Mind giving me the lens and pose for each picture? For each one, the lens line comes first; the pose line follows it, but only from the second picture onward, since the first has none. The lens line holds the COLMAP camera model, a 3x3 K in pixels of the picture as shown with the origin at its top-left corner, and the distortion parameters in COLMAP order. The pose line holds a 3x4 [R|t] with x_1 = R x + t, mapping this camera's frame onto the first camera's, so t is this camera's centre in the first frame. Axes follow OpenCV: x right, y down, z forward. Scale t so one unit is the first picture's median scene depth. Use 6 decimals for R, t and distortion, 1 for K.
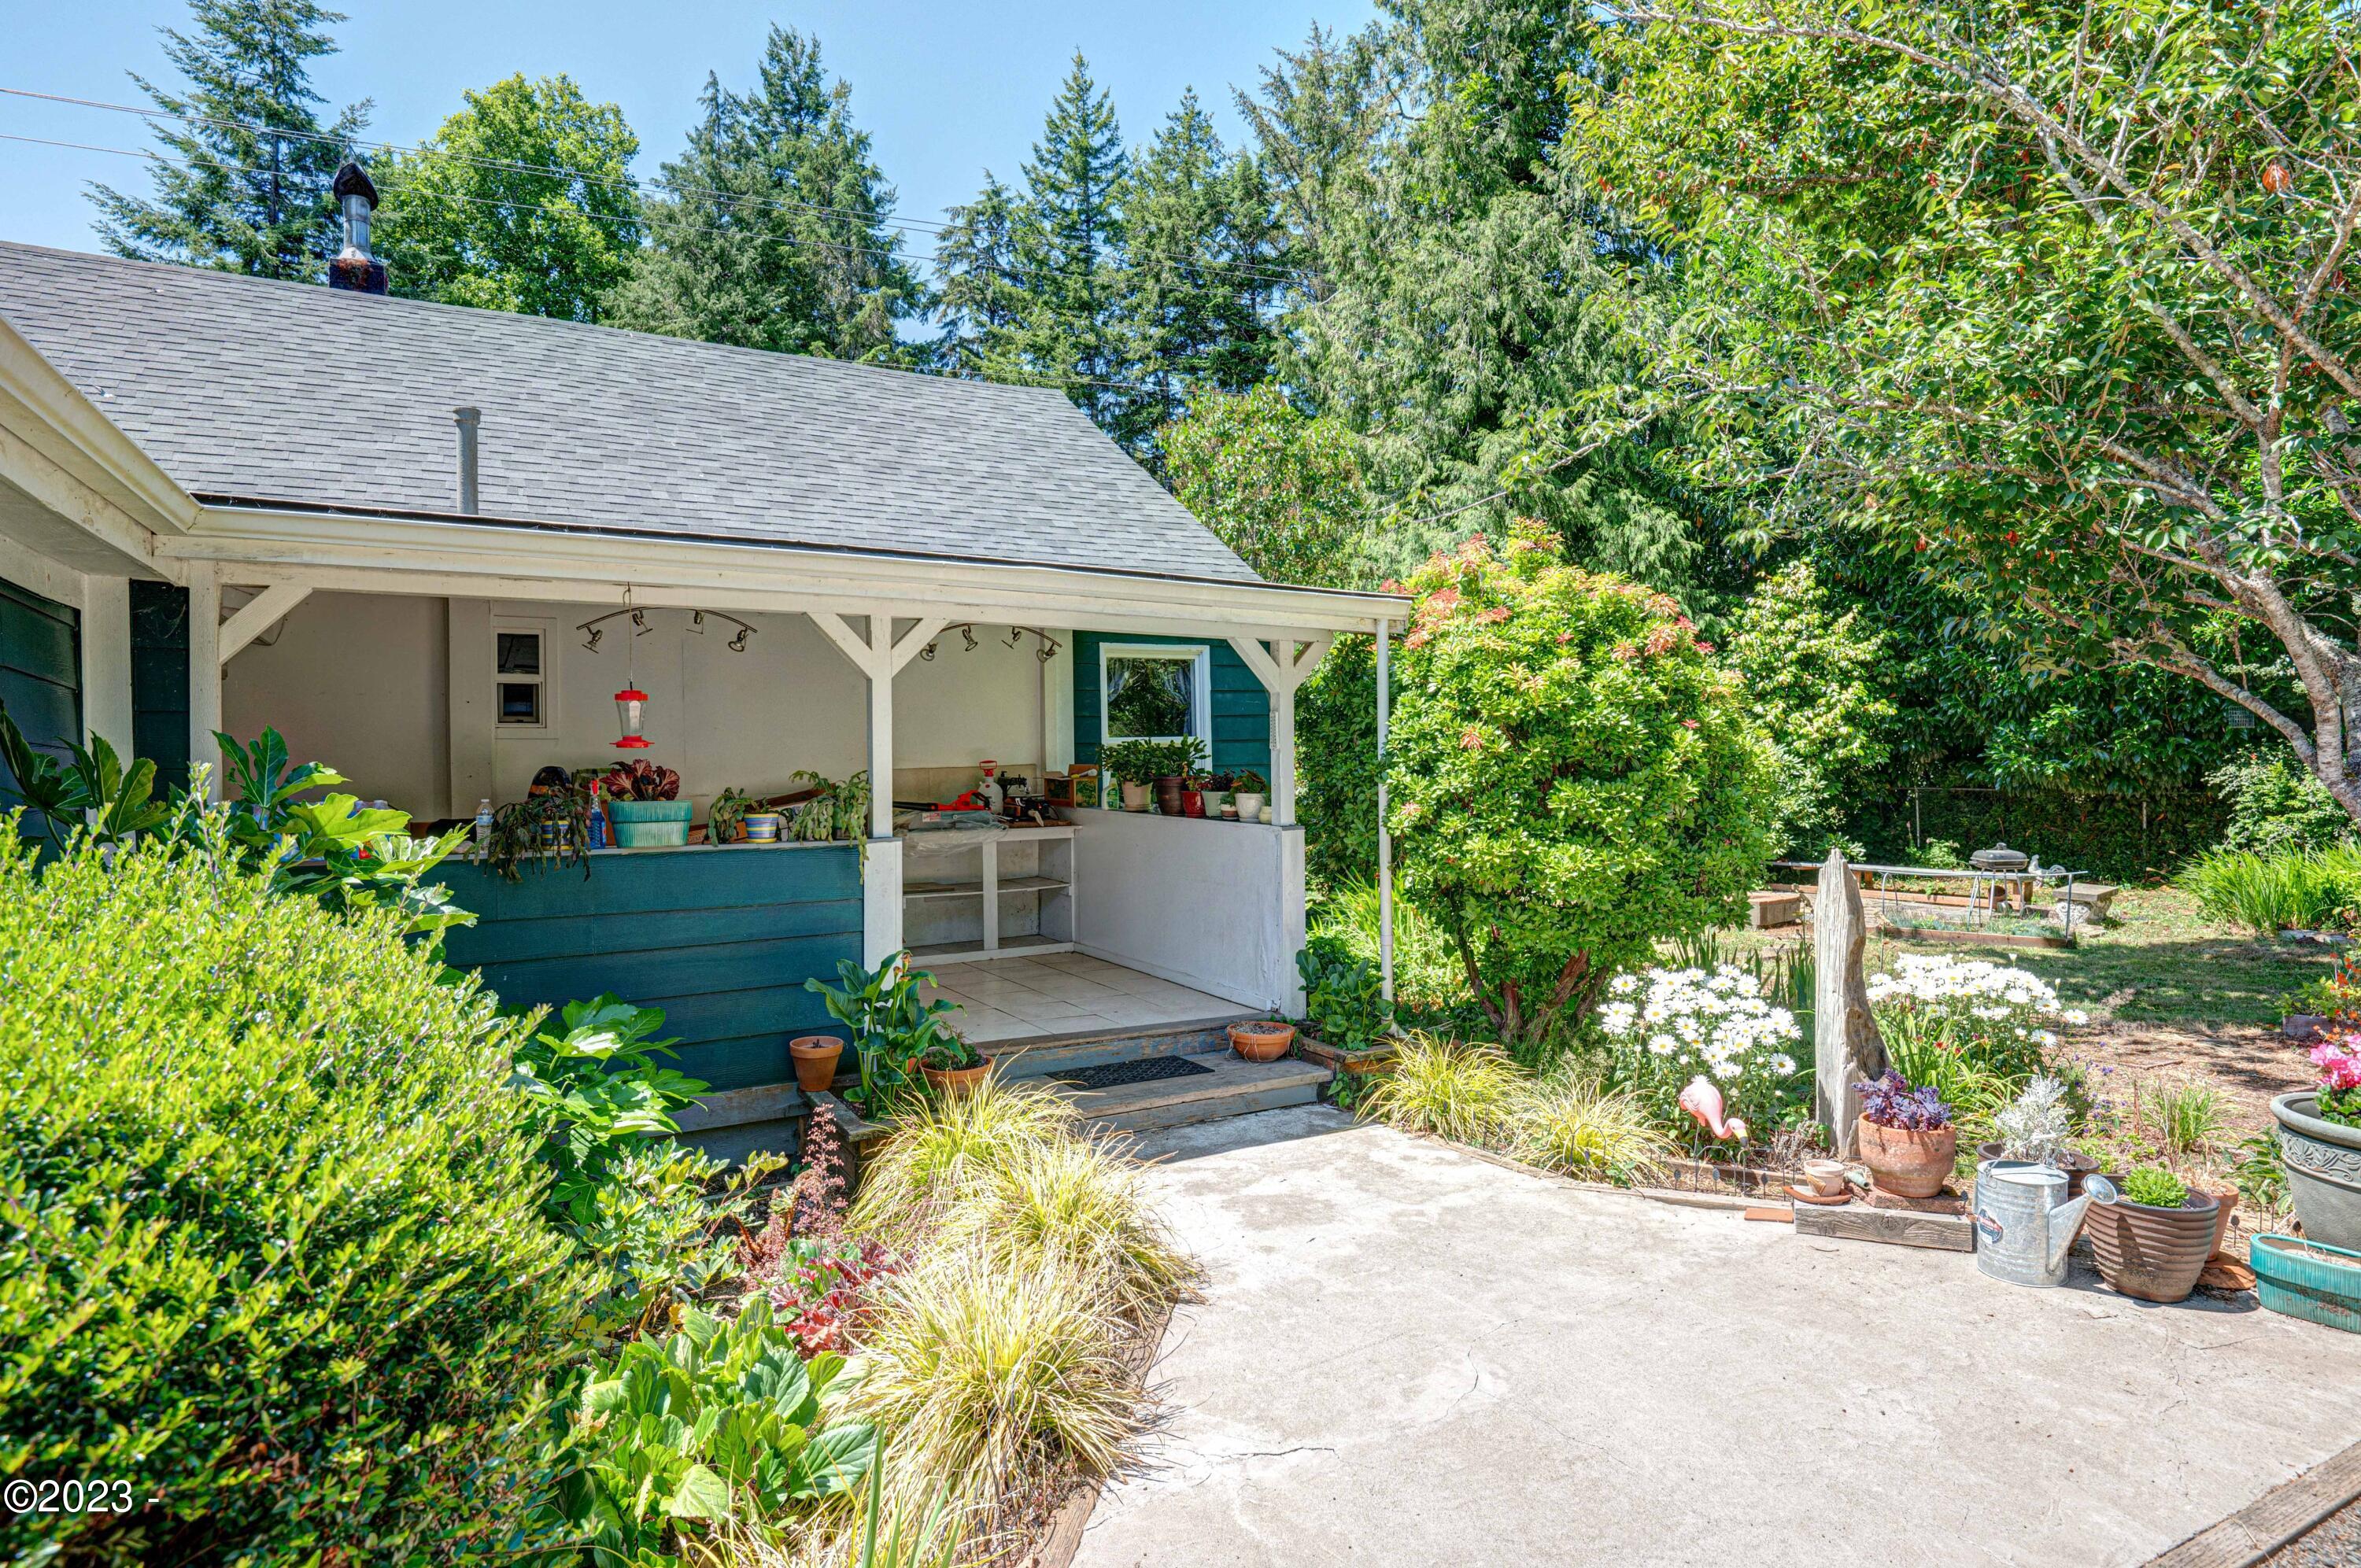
lens RADIAL K [[1299.4, 0, 1179.7], [0, 1299.4, 780.0], [0, 0, 1]] dist [-0.021470, -0.004818]
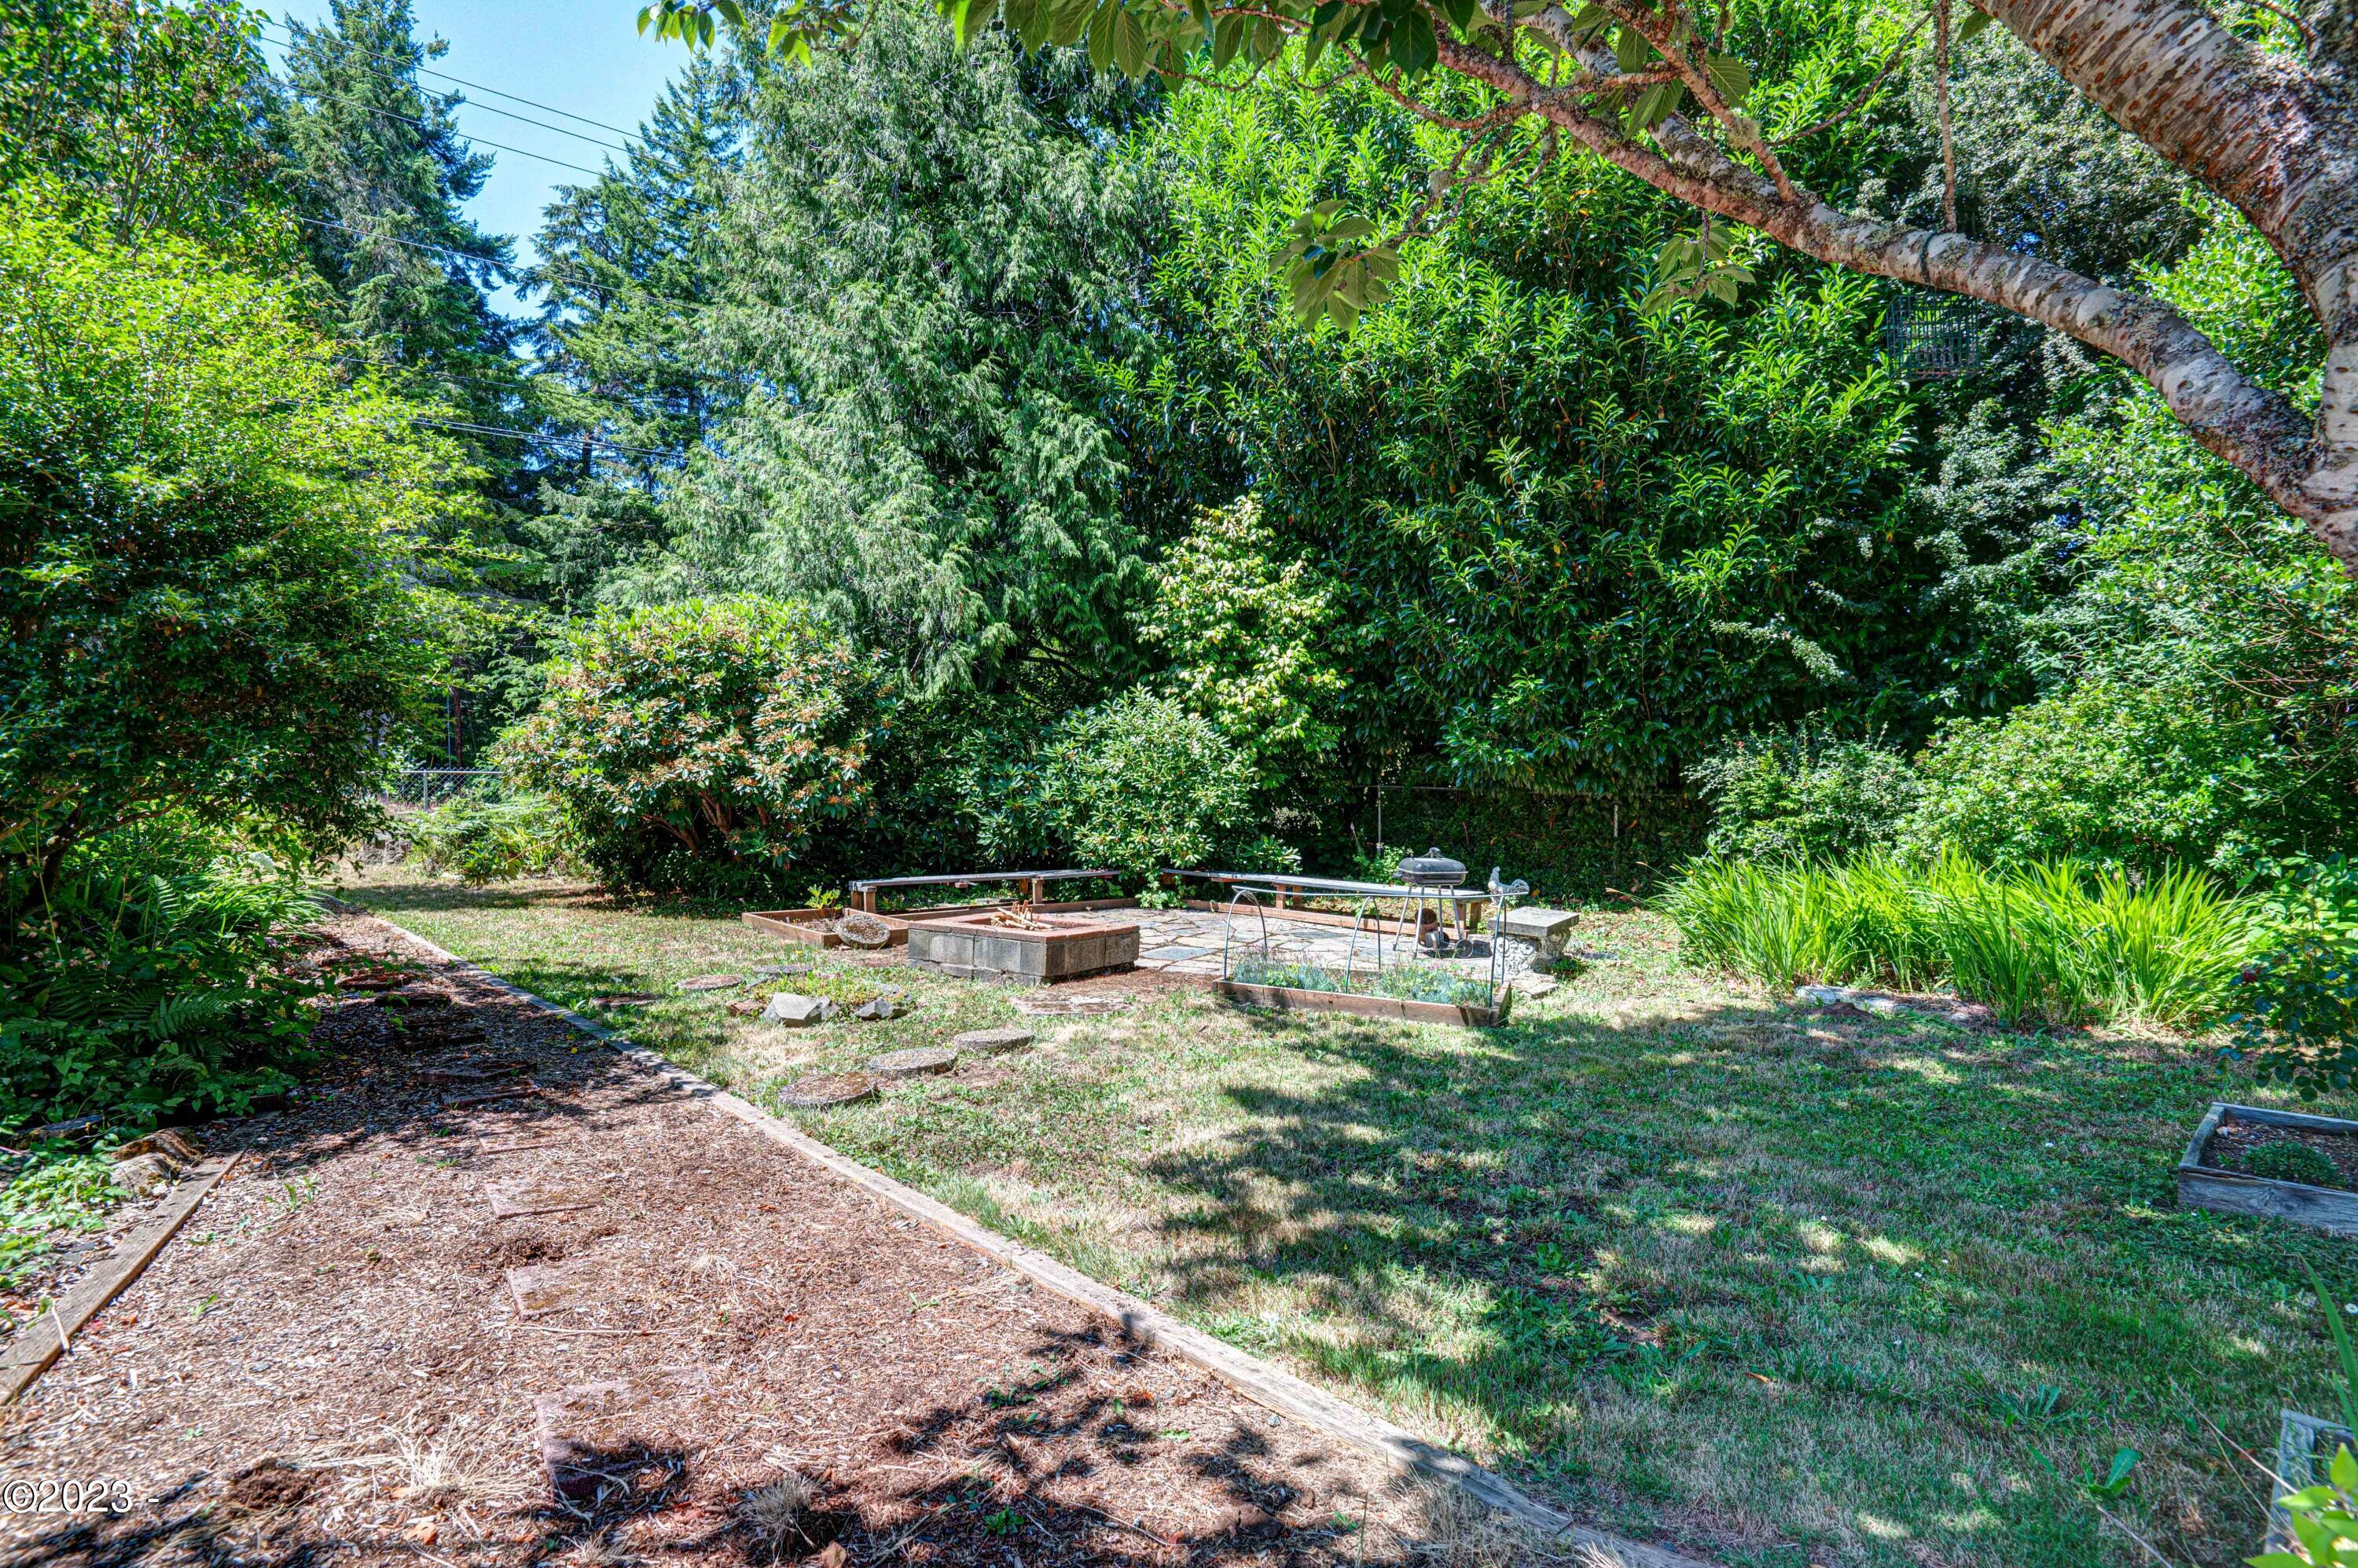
lens RADIAL K [[1110.4, 0, 1185.0], [0, 1110.4, 786.6], [0, 0, 1]] dist [-0.017377, -0.002520]
pose [[0.963133, 0.032029, 0.267113, 0.280893], [-0.028766, 0.999456, -0.016120, 0.023899], [-0.267484, 0.007841, 0.963530, 0.369730]]
